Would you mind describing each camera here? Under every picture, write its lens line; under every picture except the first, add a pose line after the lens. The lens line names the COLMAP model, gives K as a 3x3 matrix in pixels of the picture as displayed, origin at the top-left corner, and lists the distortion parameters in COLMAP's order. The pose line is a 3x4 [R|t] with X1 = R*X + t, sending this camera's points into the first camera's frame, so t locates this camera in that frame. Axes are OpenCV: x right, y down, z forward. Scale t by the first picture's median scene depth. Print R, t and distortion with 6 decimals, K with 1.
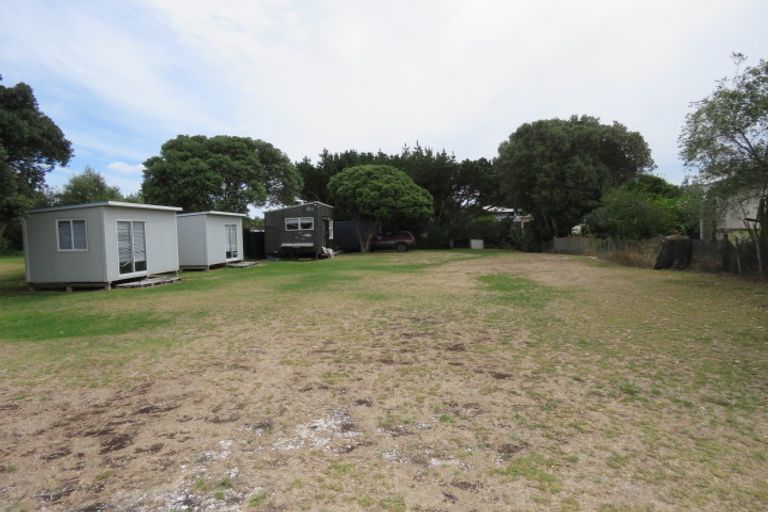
lens RADIAL K [[470.4, 0, 384.0], [0, 470.4, 256.0], [0, 0, 1]] dist [0.004358, 0.002378]
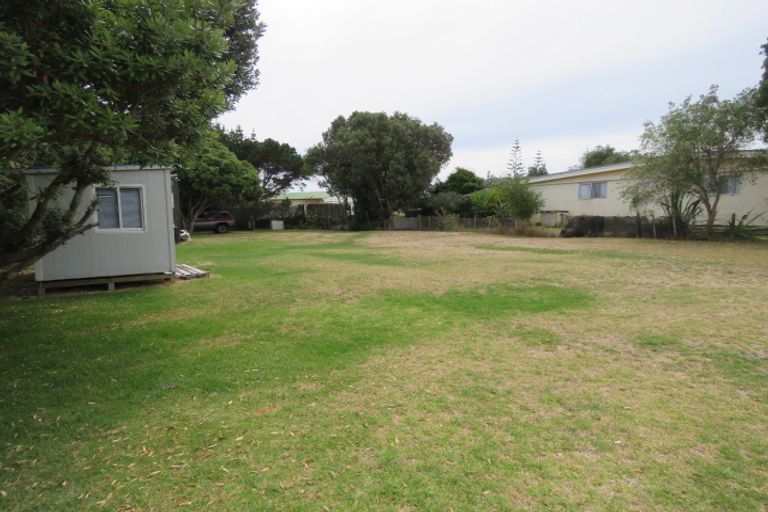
lens RADIAL K [[470.4, 0, 384.0], [0, 470.4, 256.0], [0, 0, 1]] dist [0.004358, 0.002378]
pose [[0.795844, -0.048425, 0.603562, -0.314304], [0.026431, 0.998625, 0.045272, 0.001746], [-0.604925, -0.020077, 0.796030, 0.084132]]
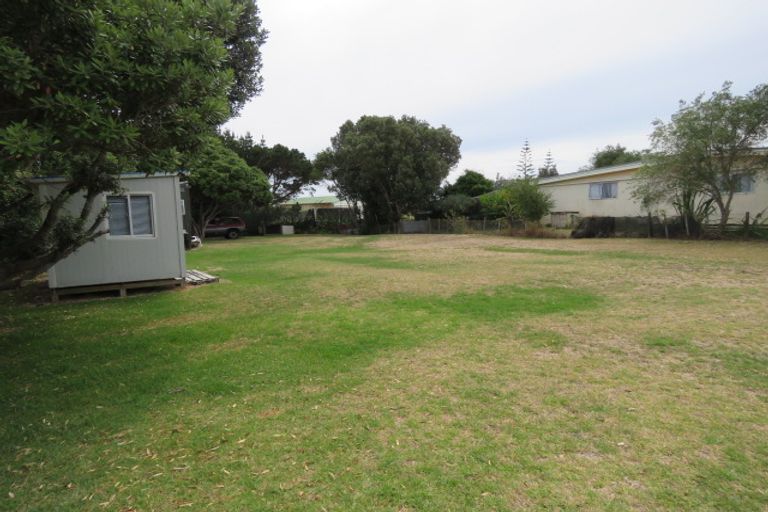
lens RADIAL K [[470.4, 0, 384.0], [0, 470.4, 256.0], [0, 0, 1]] dist [0.004358, 0.002378]
pose [[0.808953, -0.053720, 0.585414, -0.312805], [0.039376, 0.998531, 0.037217, 0.001864], [-0.586554, -0.007055, 0.809880, 0.082156]]
